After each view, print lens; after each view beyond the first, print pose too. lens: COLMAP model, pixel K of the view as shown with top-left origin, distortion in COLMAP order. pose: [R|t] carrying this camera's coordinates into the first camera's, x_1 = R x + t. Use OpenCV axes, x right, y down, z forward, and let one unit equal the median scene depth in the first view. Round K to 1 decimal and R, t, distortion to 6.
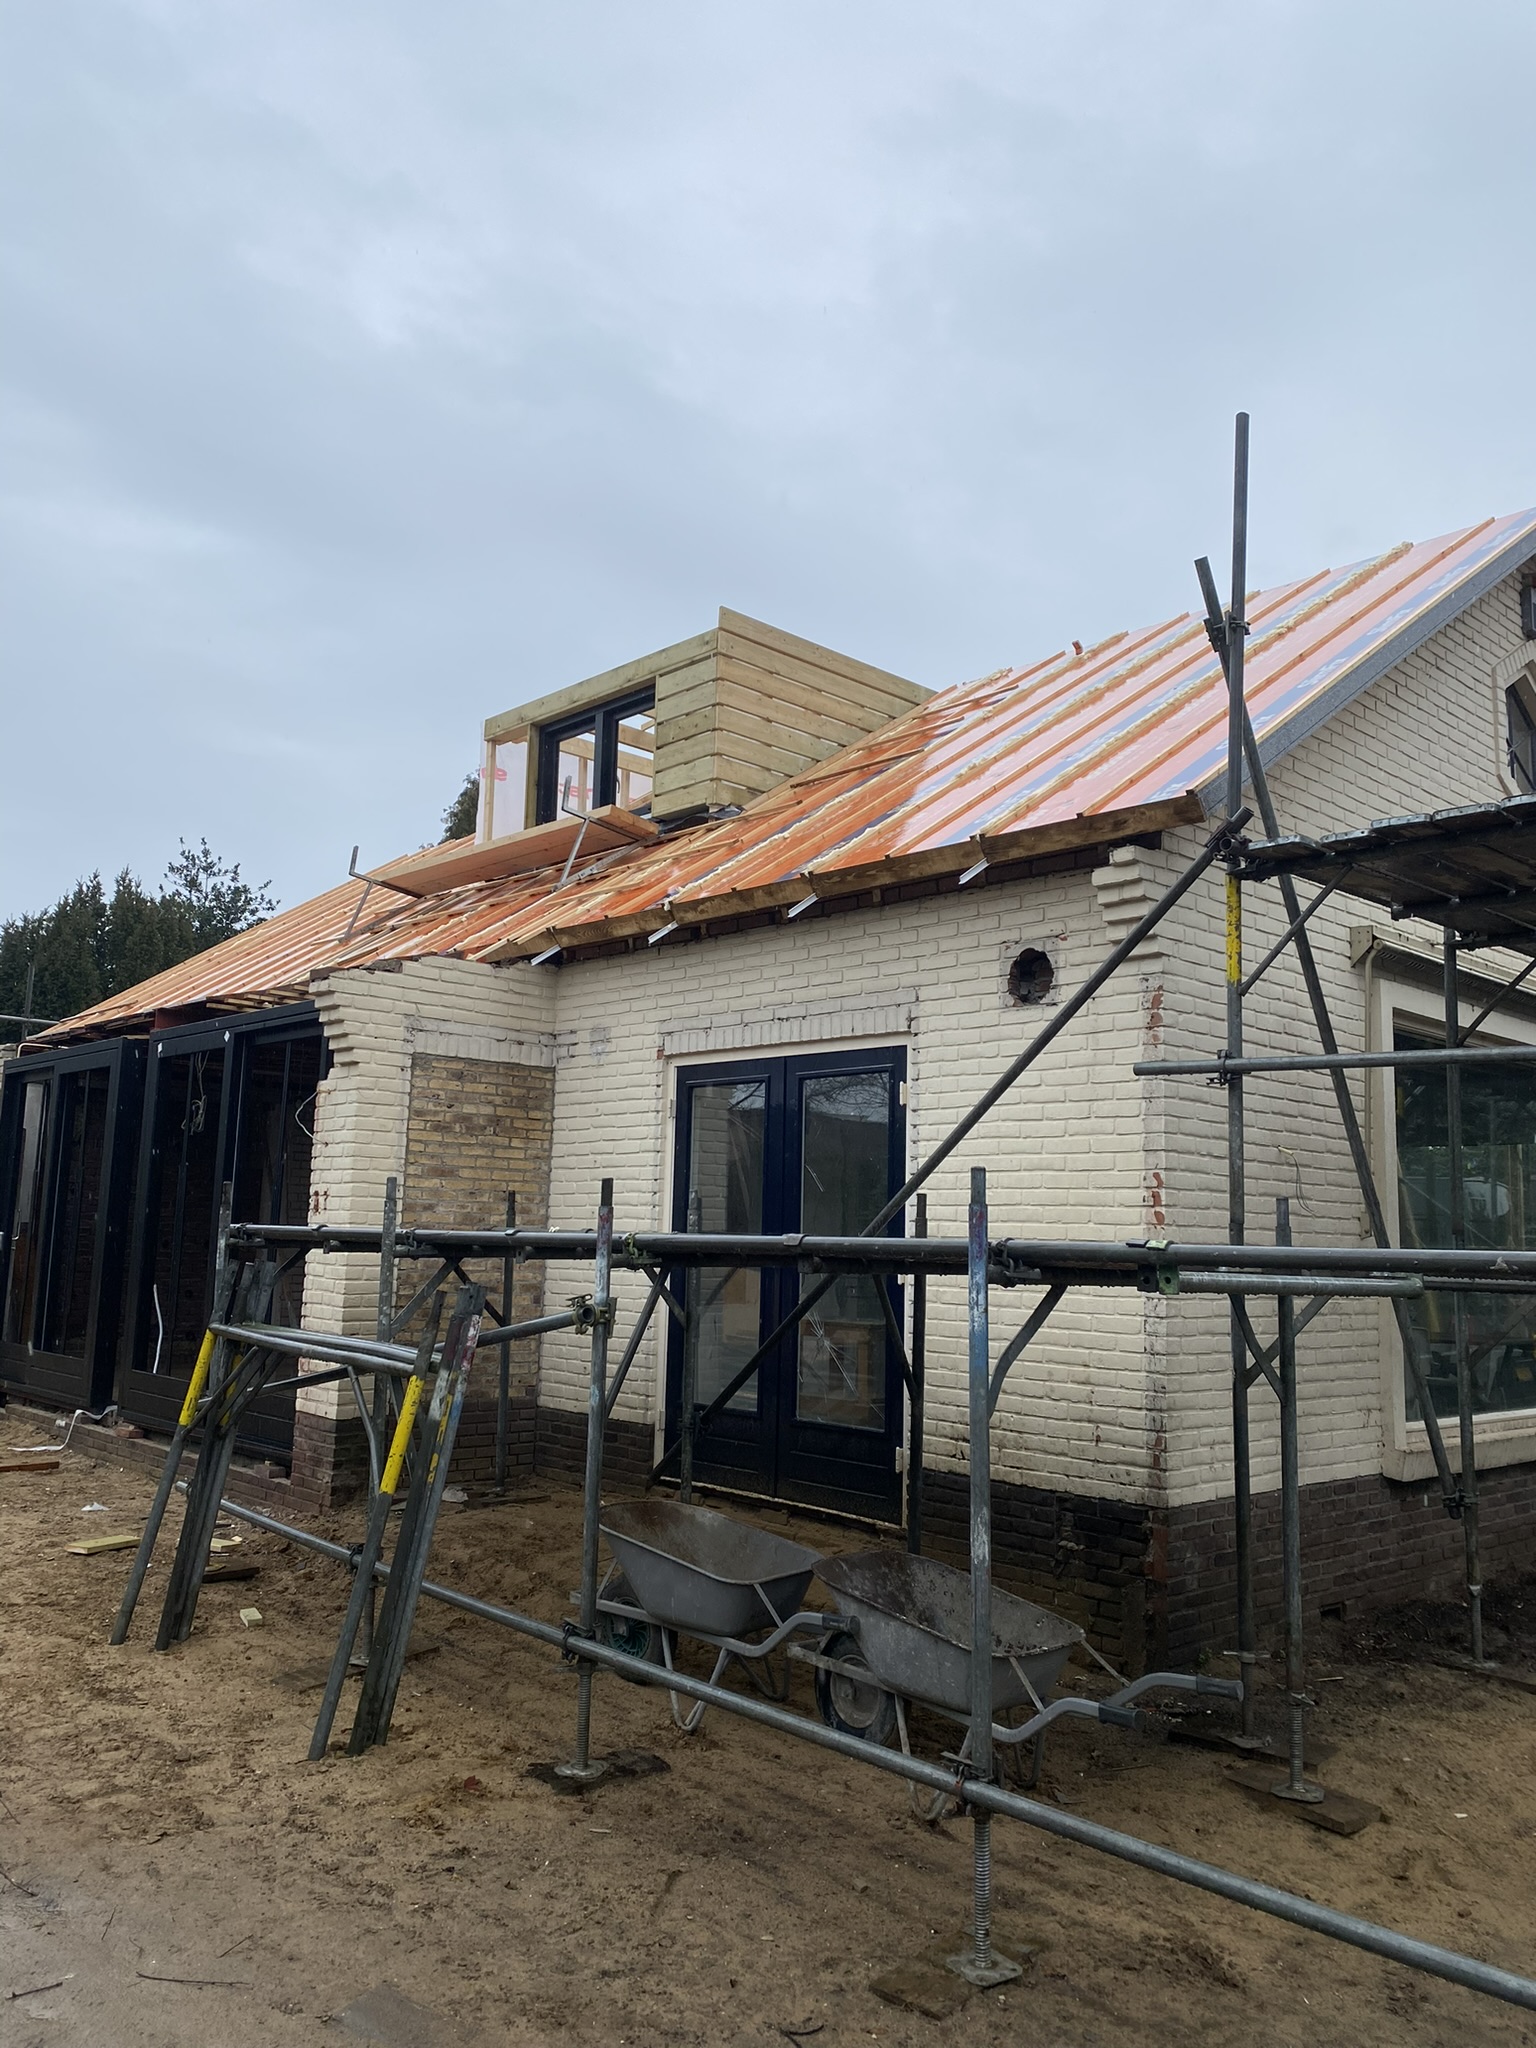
lens RADIAL K [[1508.7, 0, 768.3], [0, 1508.7, 1023.2], [0, 0, 1]] dist [0.040415, -0.035159]
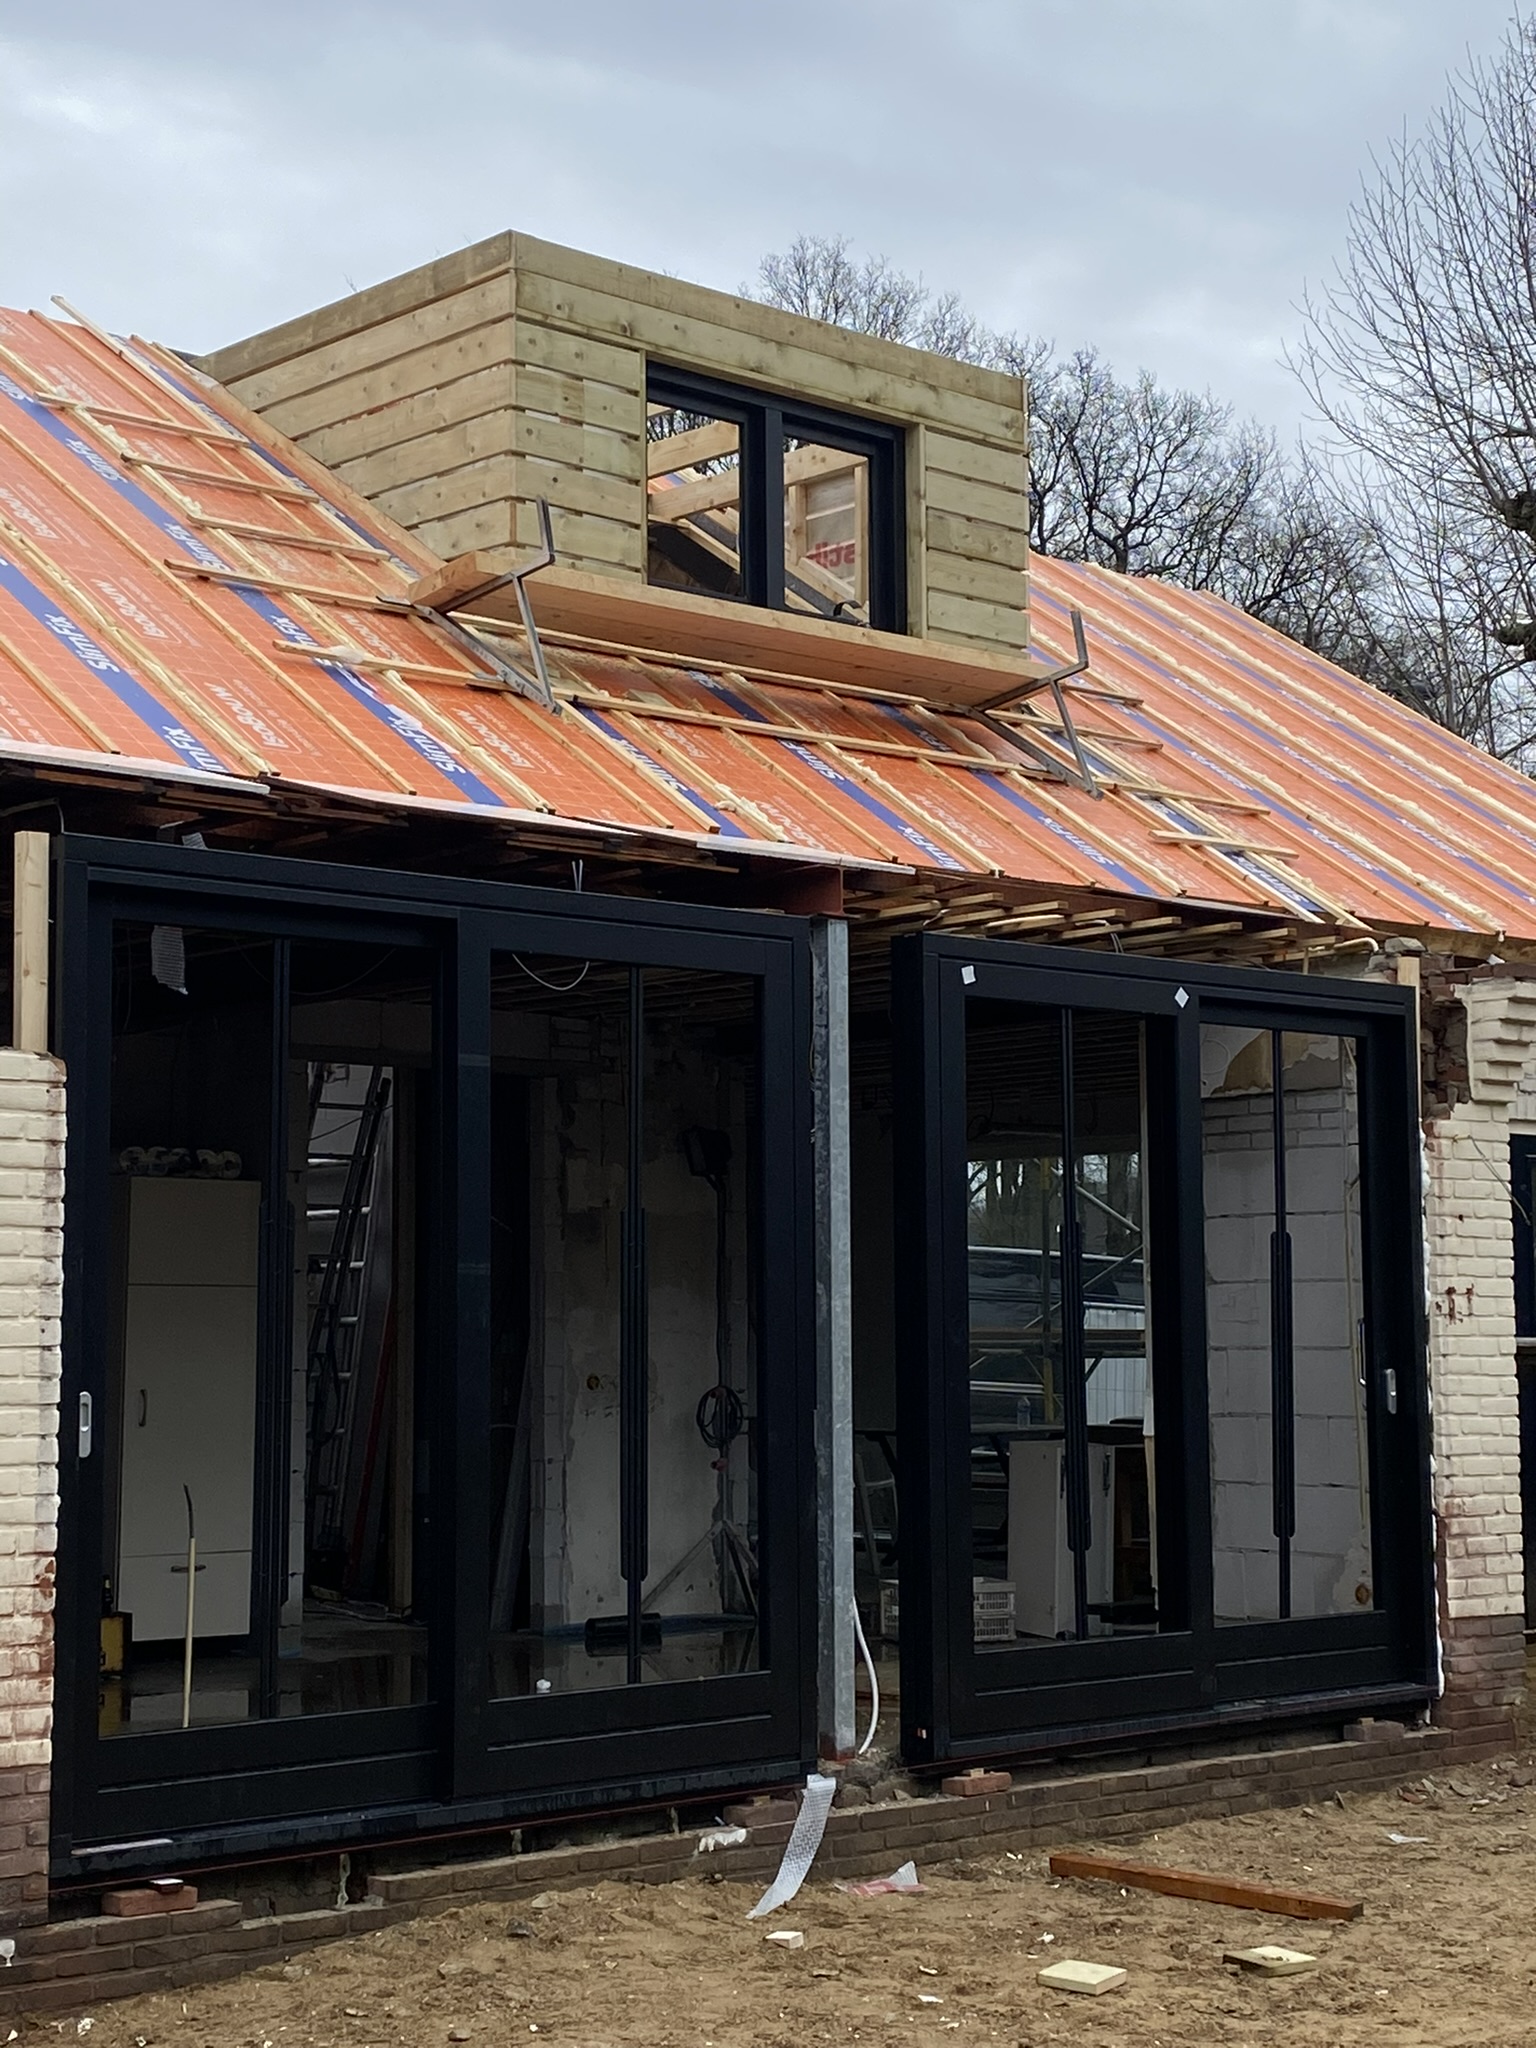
lens RADIAL K [[3279.7, 0, 768.3], [0, 3279.7, 1023.2], [0, 0, 1]] dist [0.008109, 0.000000]
pose [[0.004791, 0.074571, 0.997204, -1.740955], [-0.125972, 0.989316, -0.073376, 0.139687], [-0.992022, -0.125268, 0.014133, 1.293302]]
